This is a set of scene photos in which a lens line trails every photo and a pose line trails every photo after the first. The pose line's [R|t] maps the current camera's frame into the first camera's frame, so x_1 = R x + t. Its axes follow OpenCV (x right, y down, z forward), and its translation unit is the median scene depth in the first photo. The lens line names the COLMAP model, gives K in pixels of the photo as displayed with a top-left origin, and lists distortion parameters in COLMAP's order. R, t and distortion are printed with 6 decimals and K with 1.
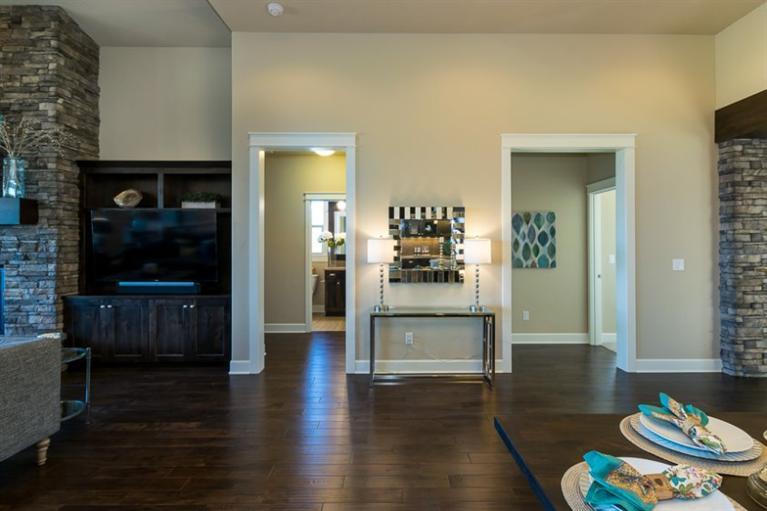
lens RADIAL K [[394.5, 0, 393.5], [0, 394.5, 242.2], [0, 0, 1]] dist [0.009048, -0.006669]
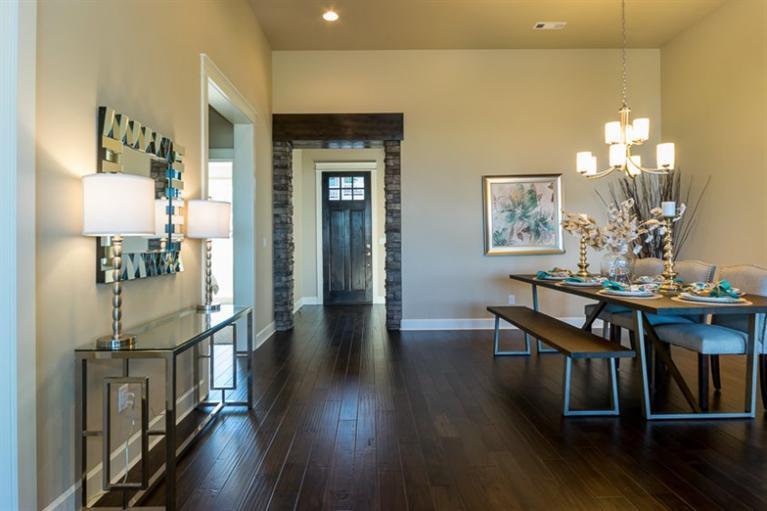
lens RADIAL K [[422.1, 0, 376.9], [0, 422.1, 240.7], [0, 0, 1]] dist [0.008093, -0.004921]
pose [[0.000110, 0.004667, 0.999989, -0.468990], [0.000391, 0.999989, -0.004667, 0.059036], [-1.000000, 0.000392, 0.000108, 0.694320]]
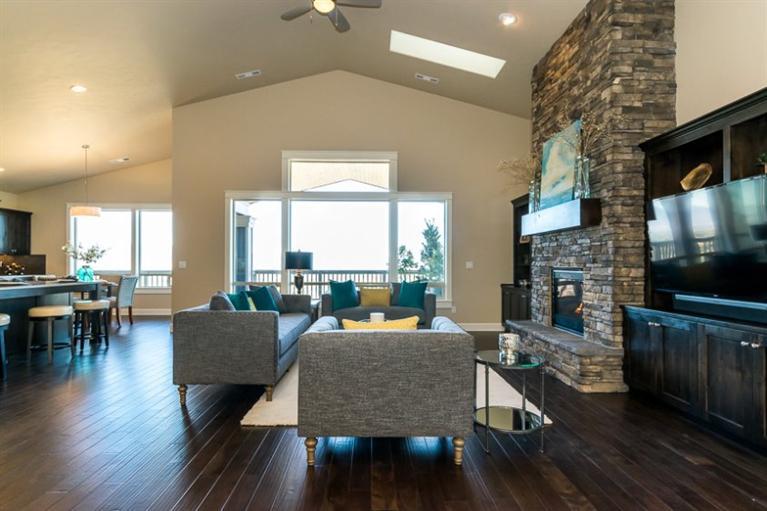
lens RADIAL K [[422.1, 0, 385.3], [0, 422.1, 260.8], [0, 0, 1]] dist [0.008093, -0.004921]
pose [[0.025792, -0.008253, -0.999633, 0.076099], [0.004535, 0.999957, -0.008139, 0.045462], [0.999657, -0.004324, 0.025829, 0.466395]]
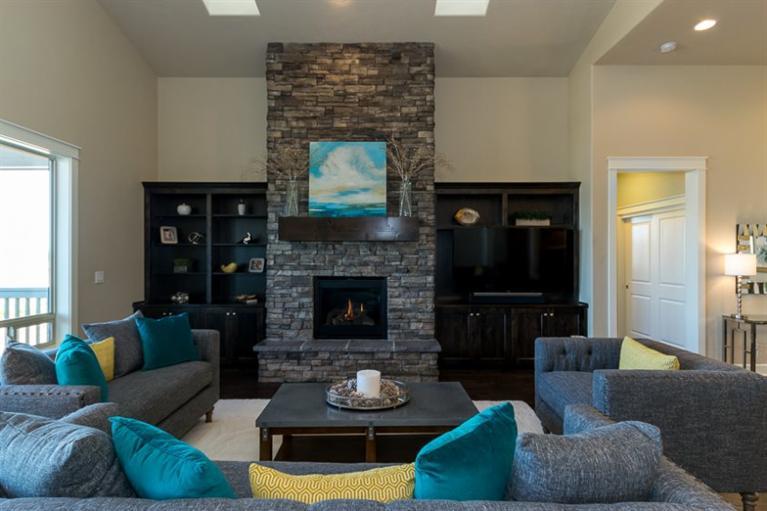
lens RADIAL K [[398.2, 0, 384.6], [0, 398.2, 258.5], [0, 0, 1]] dist [-0.002129, 0.000408]
pose [[0.999884, -0.000467, -0.015211, -0.969947], [0.000615, 0.999952, 0.009747, -0.005739], [0.015206, -0.009755, 0.999837, -0.121733]]
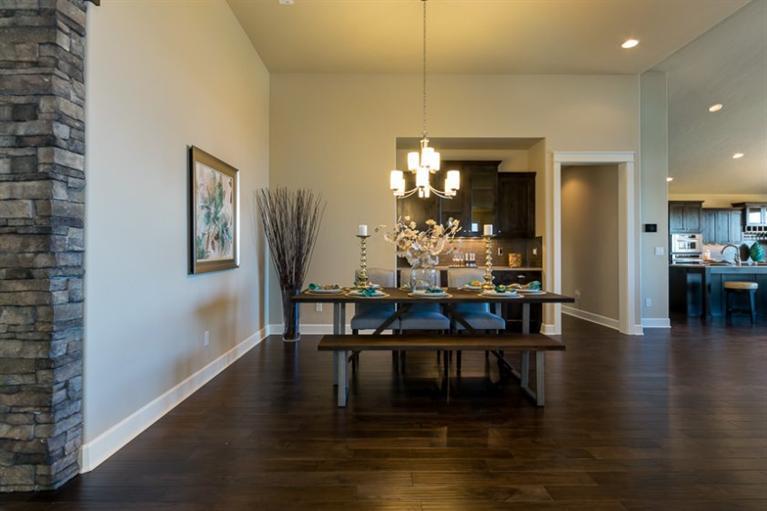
lens RADIAL K [[394.5, 0, 382.8], [0, 394.5, 247.4], [0, 0, 1]] dist [0.009048, -0.006669]
pose [[-0.999998, -0.001677, 0.001027, 0.460493], [-0.001698, 0.999796, -0.020145, 0.061066], [-0.000993, -0.020146, -0.999797, 1.109664]]
